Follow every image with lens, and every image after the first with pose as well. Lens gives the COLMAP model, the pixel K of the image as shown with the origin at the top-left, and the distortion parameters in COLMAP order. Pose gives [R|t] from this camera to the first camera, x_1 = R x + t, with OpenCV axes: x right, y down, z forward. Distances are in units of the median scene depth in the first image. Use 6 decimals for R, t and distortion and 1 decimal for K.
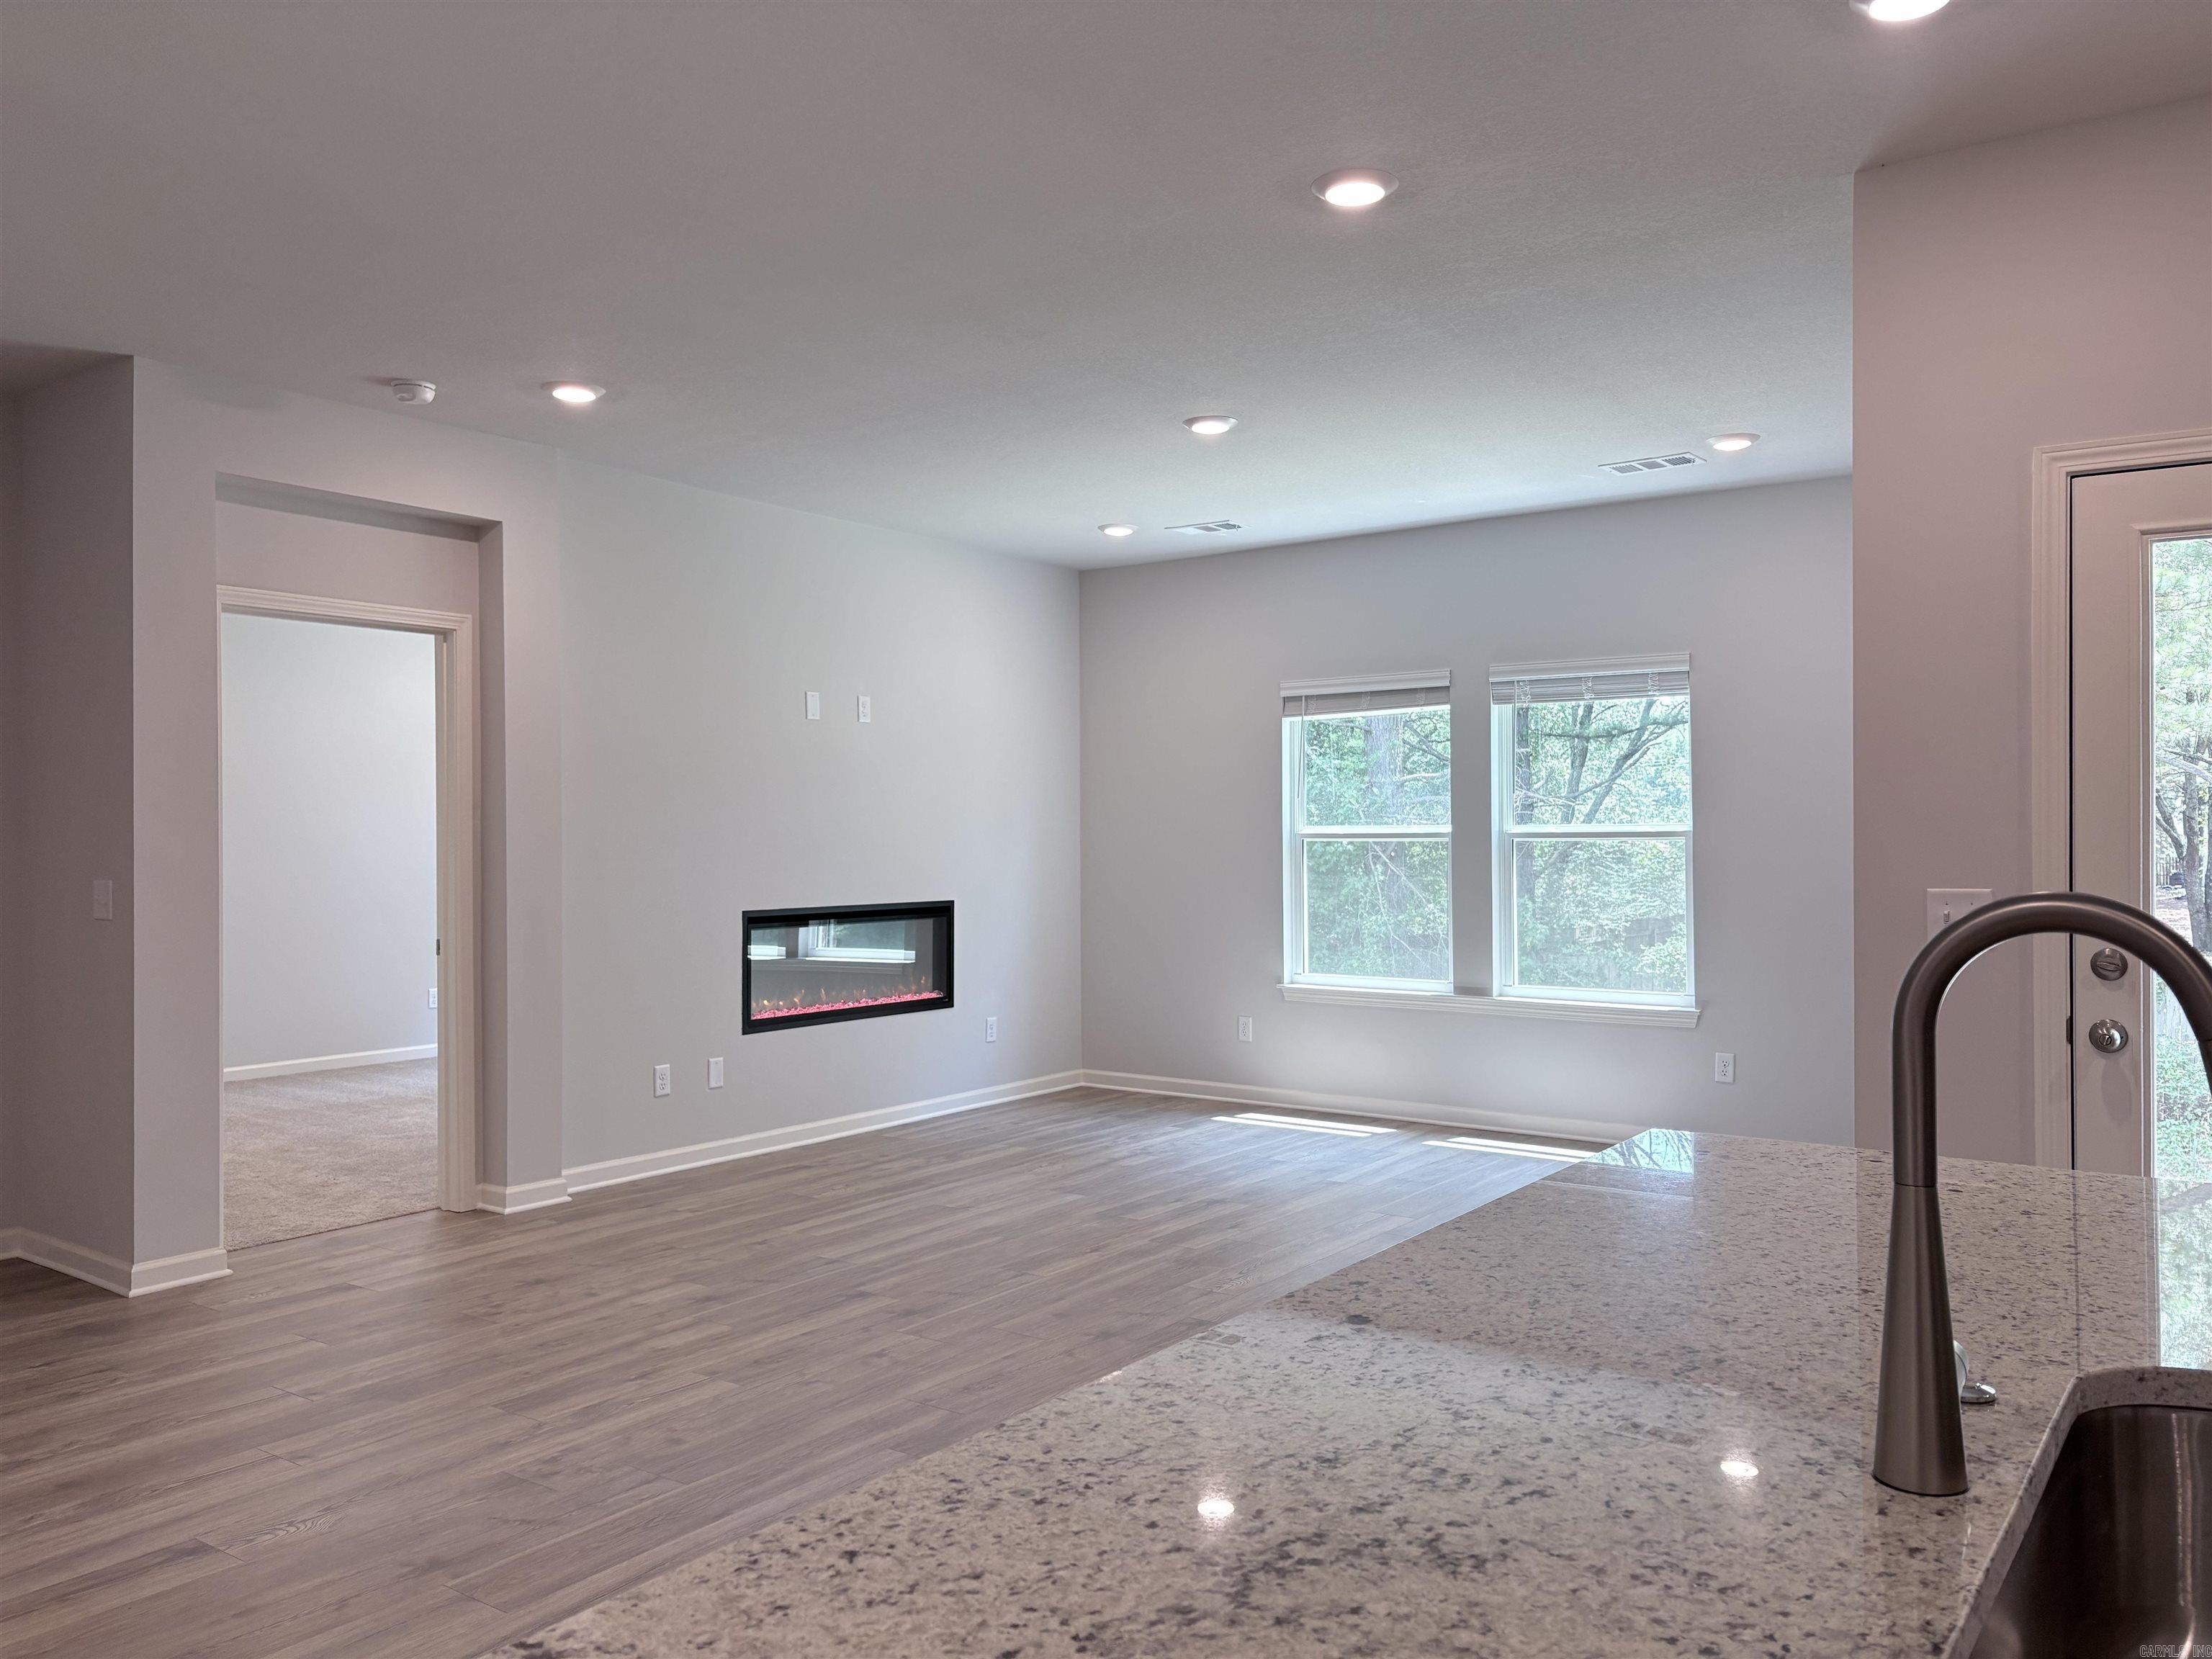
lens RADIAL K [[1662.9, 0, 1102.1], [0, 1662.9, 835.2], [0, 0, 1]] dist [0.040753, -0.040246]
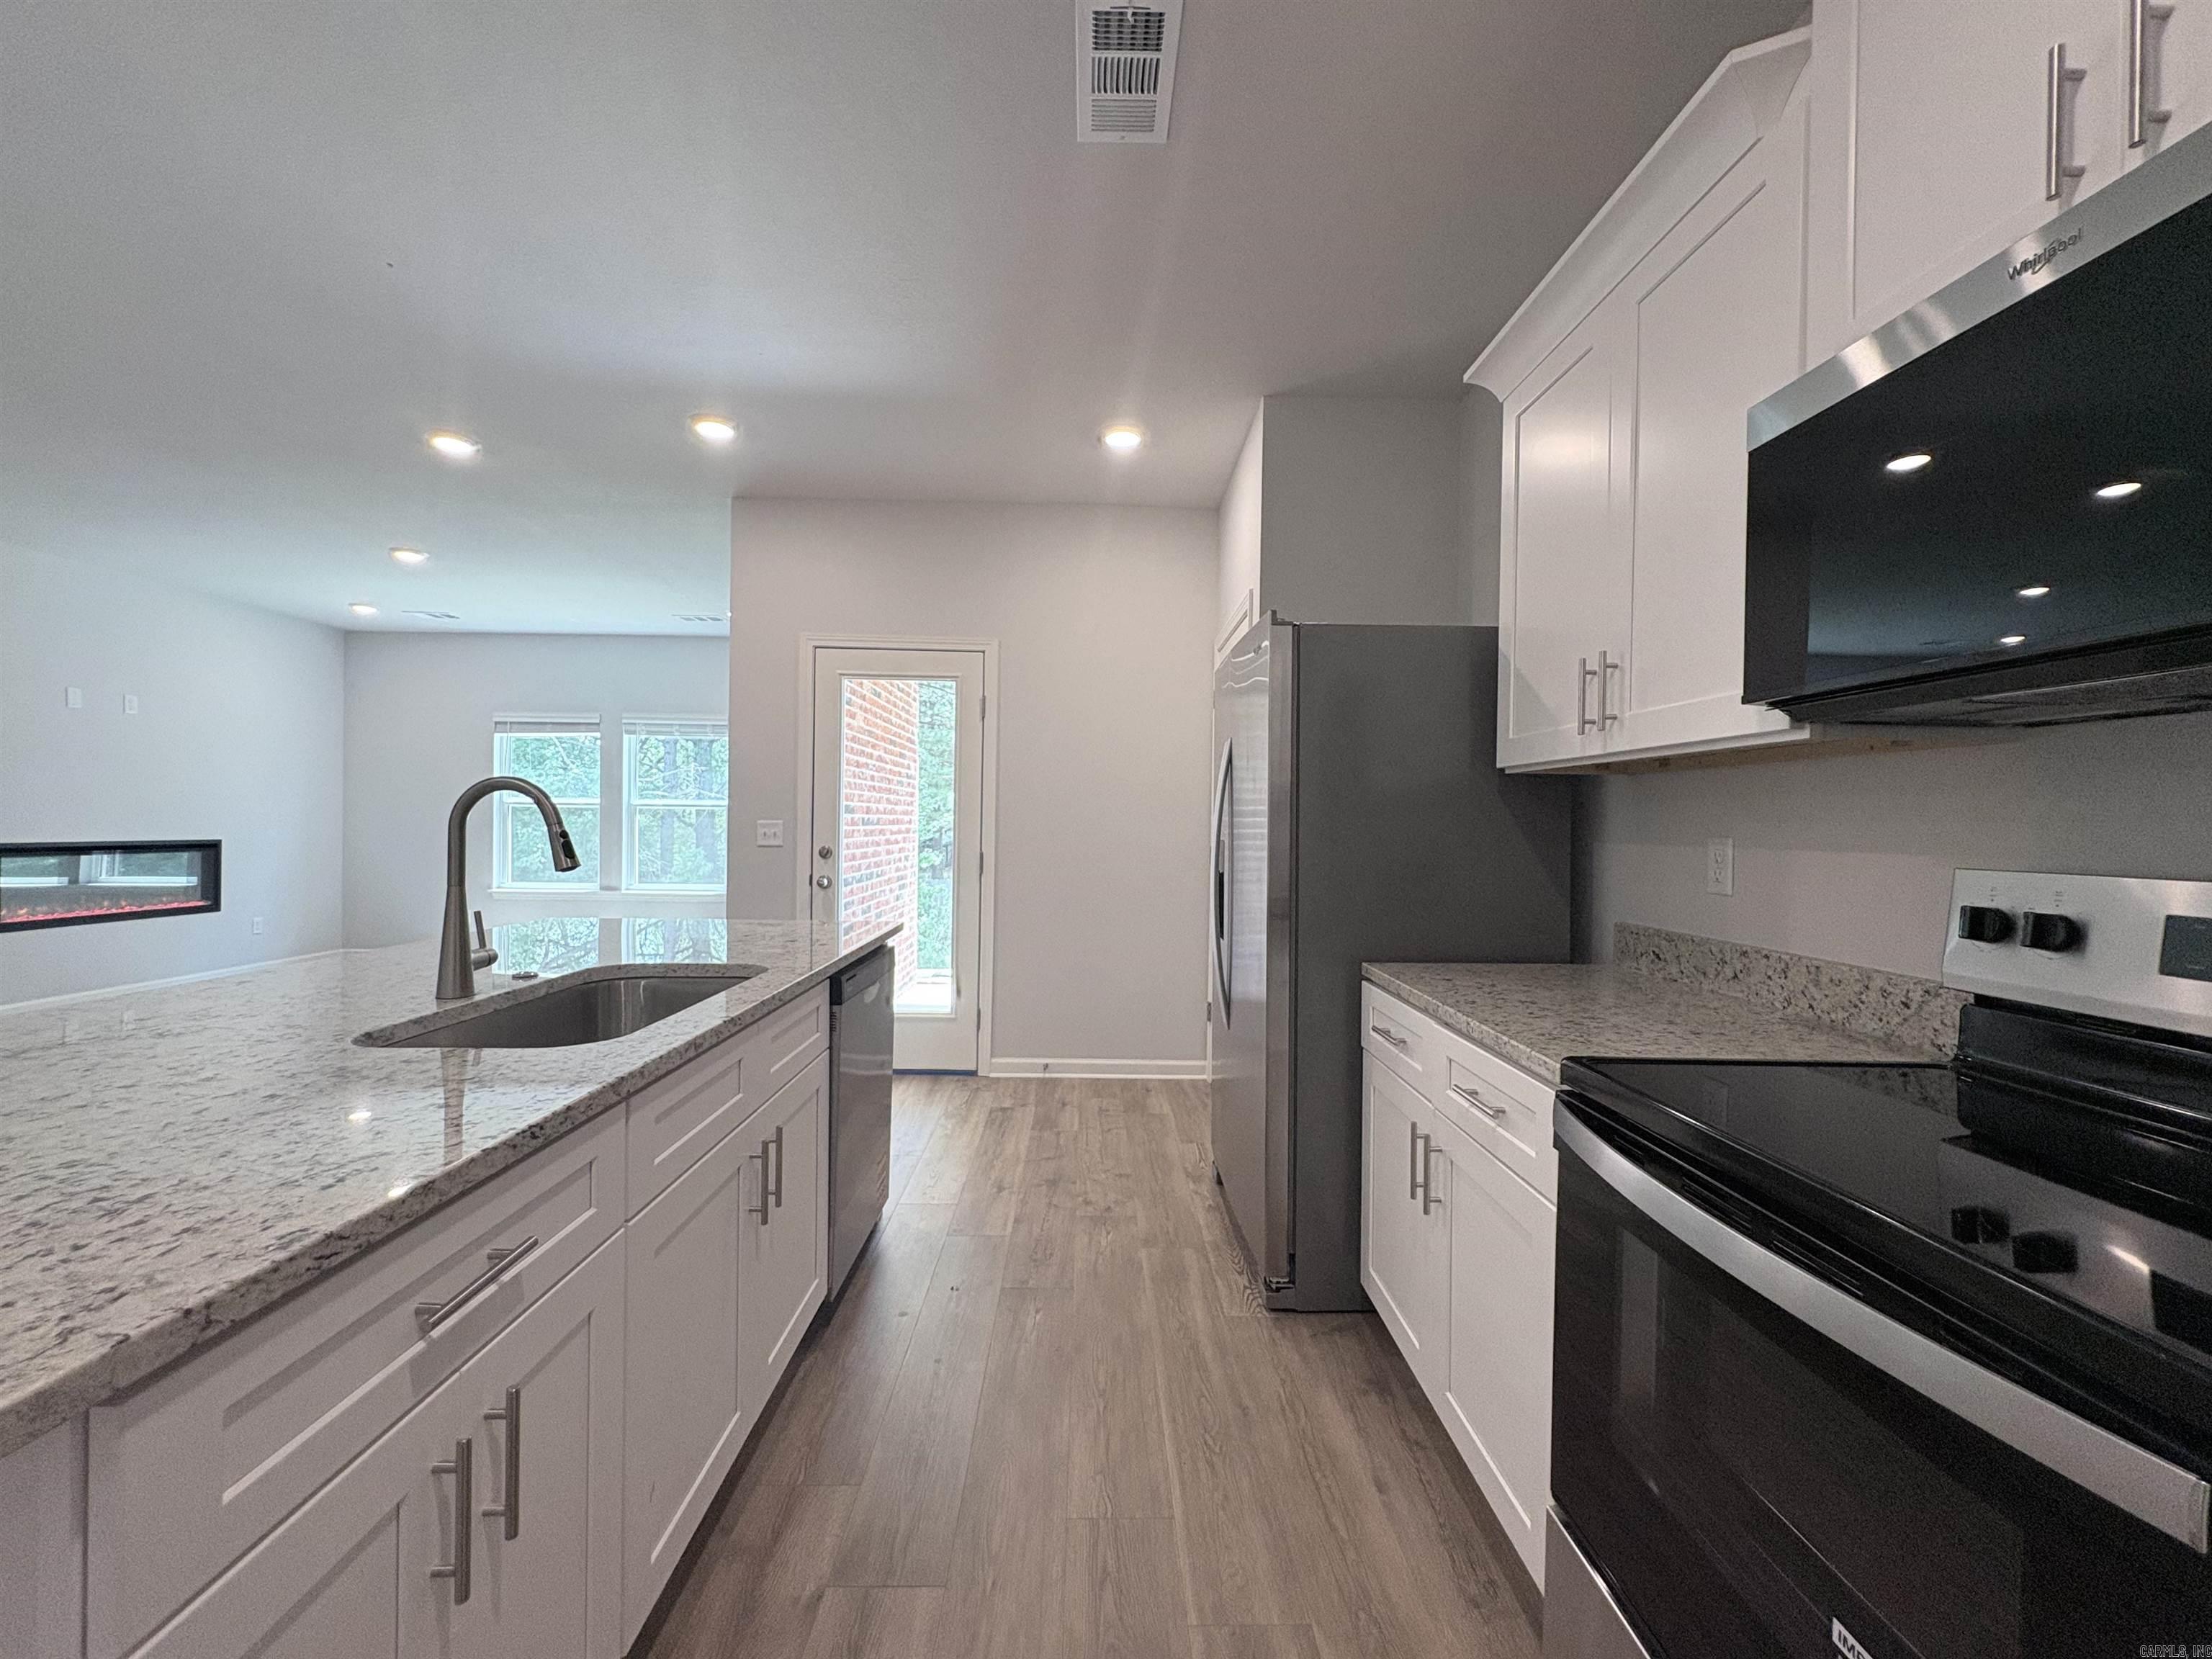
lens RADIAL K [[888.5, 0, 1102.3], [0, 888.5, 826.3], [0, 0, 1]] dist [0.006375, -0.000540]
pose [[0.803282, 0.012407, 0.595470, 0.072513], [-0.016392, 0.999865, 0.001279, 0.014572], [-0.595374, -0.010789, 0.803376, -0.120445]]
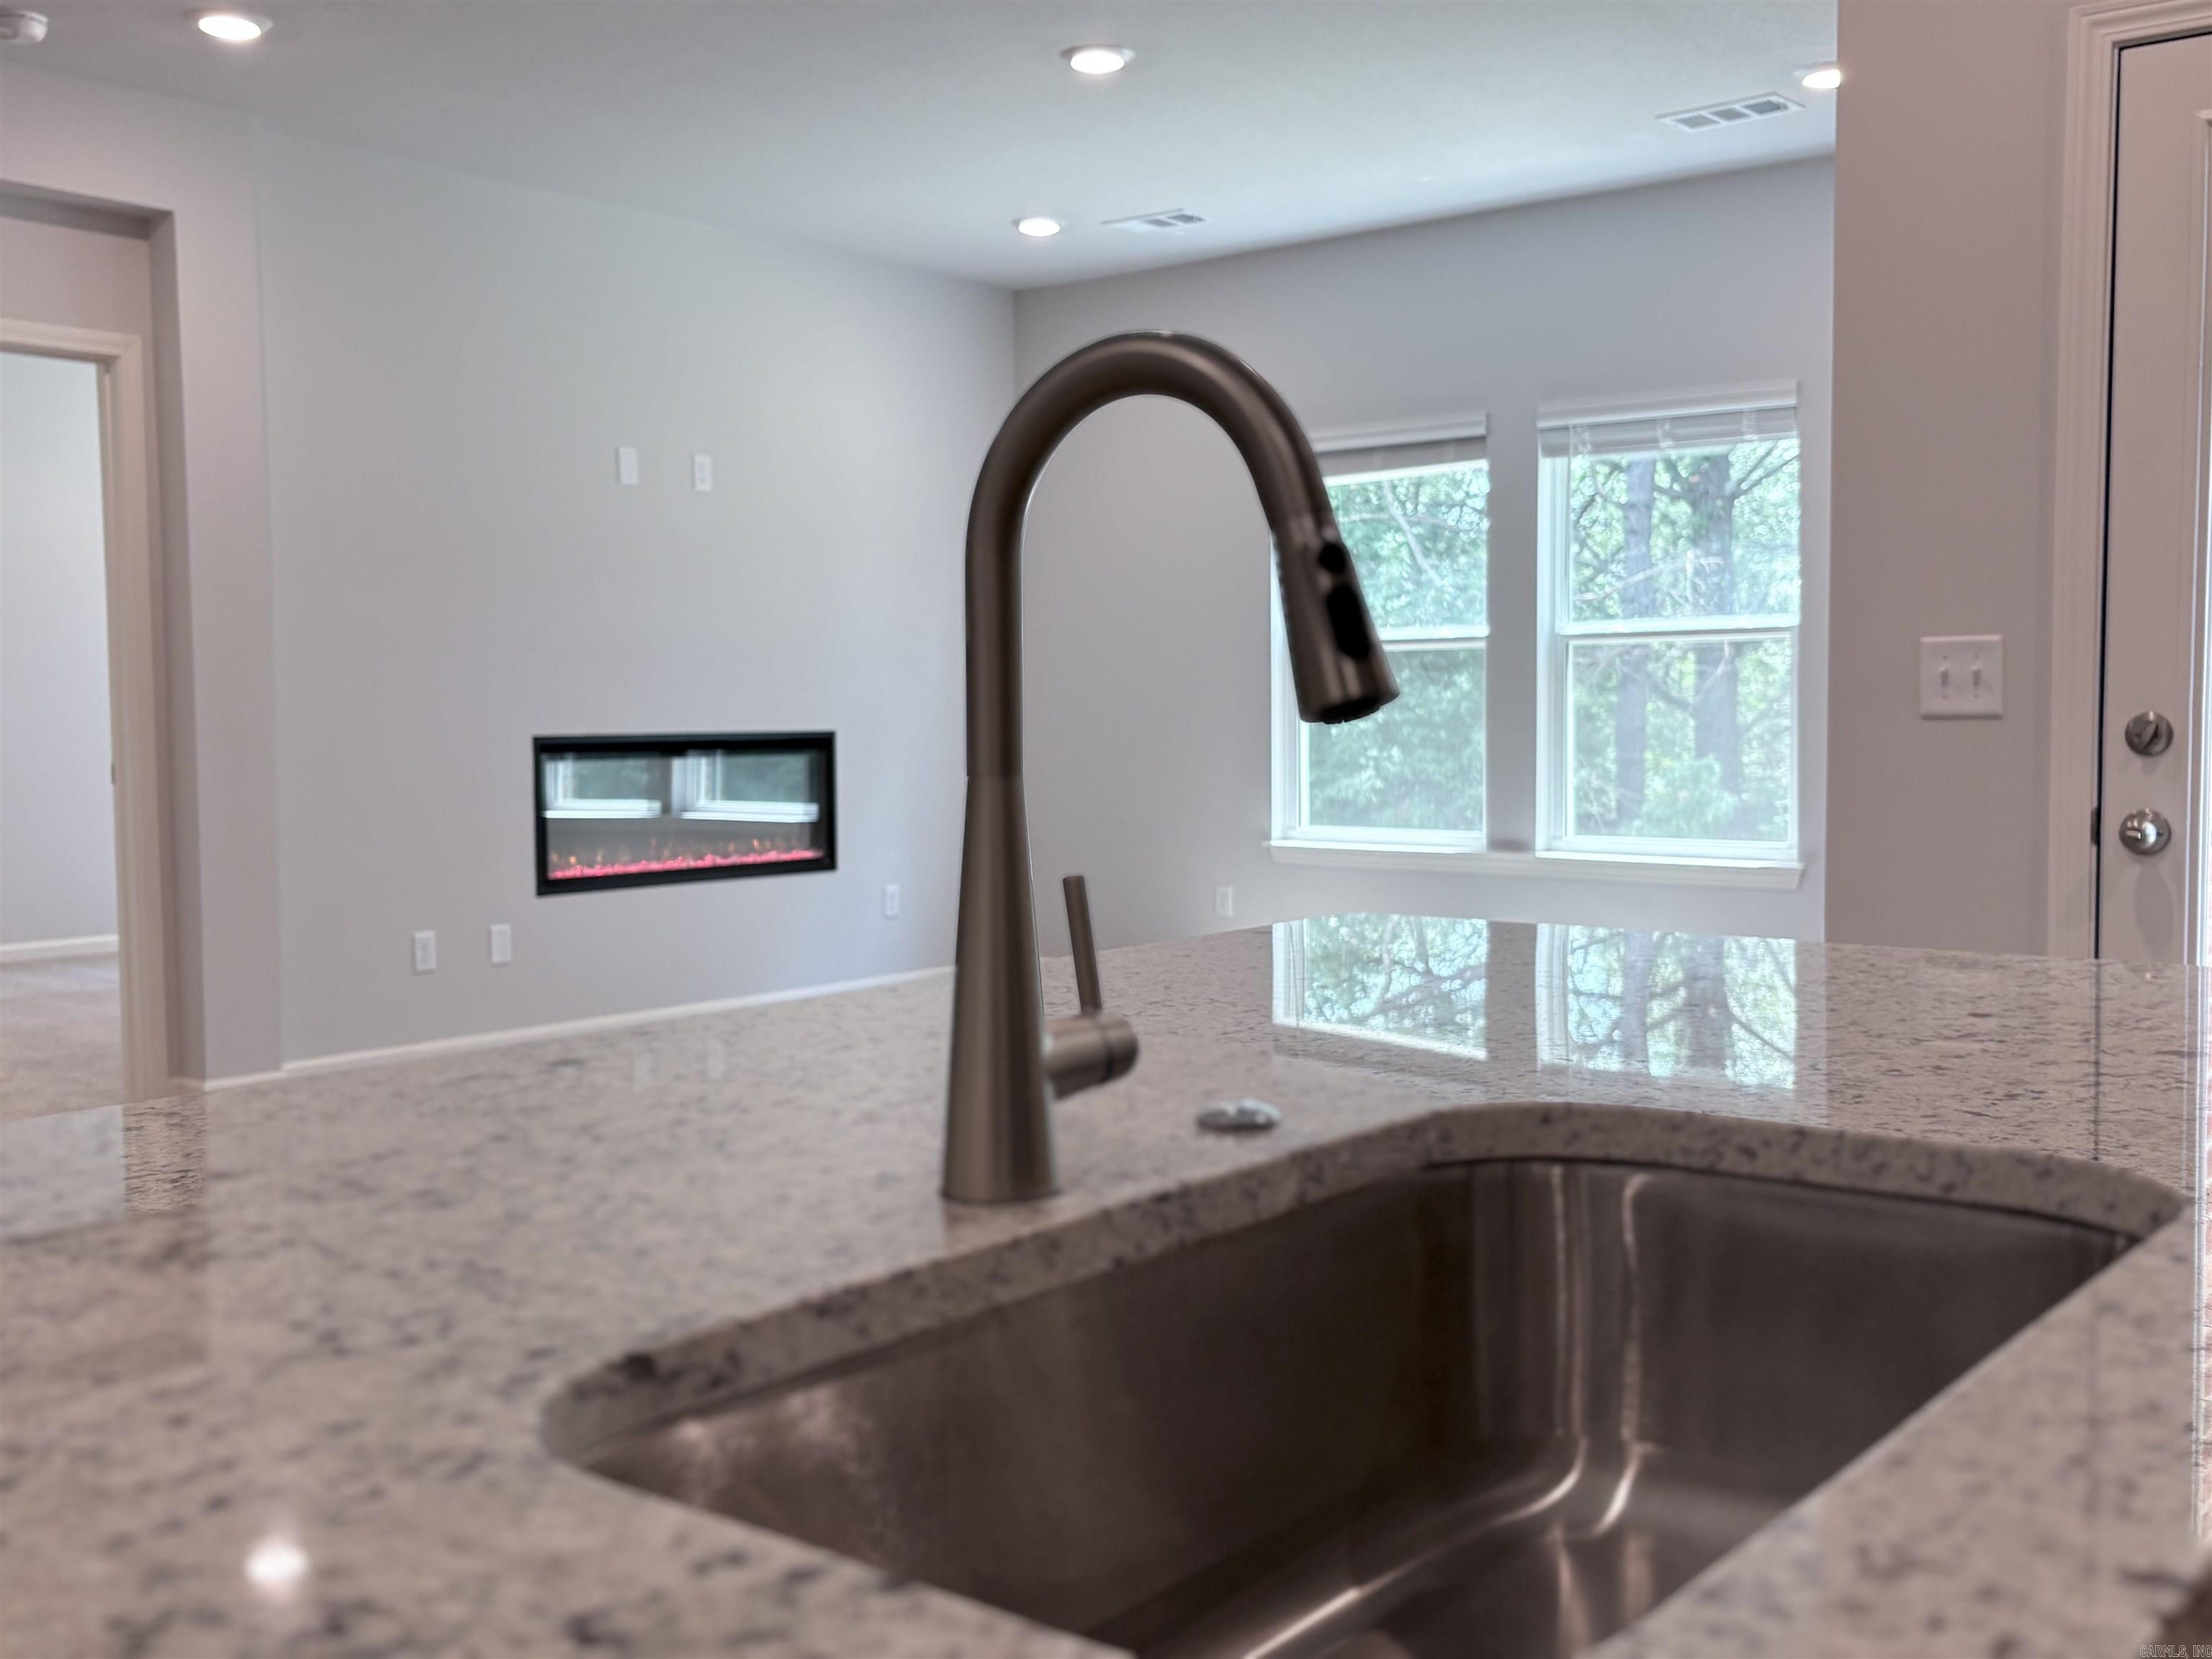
lens RADIAL K [[2174.2, 0, 1093.5], [0, 2174.2, 842.2], [0, 0, 1]] dist [0.006555, 0.000000]
pose [[0.998400, 0.000466, -0.056541, 0.090931], [0.003244, 0.997847, 0.065500, 0.027729], [0.056450, -0.065579, 0.996249, 0.016042]]
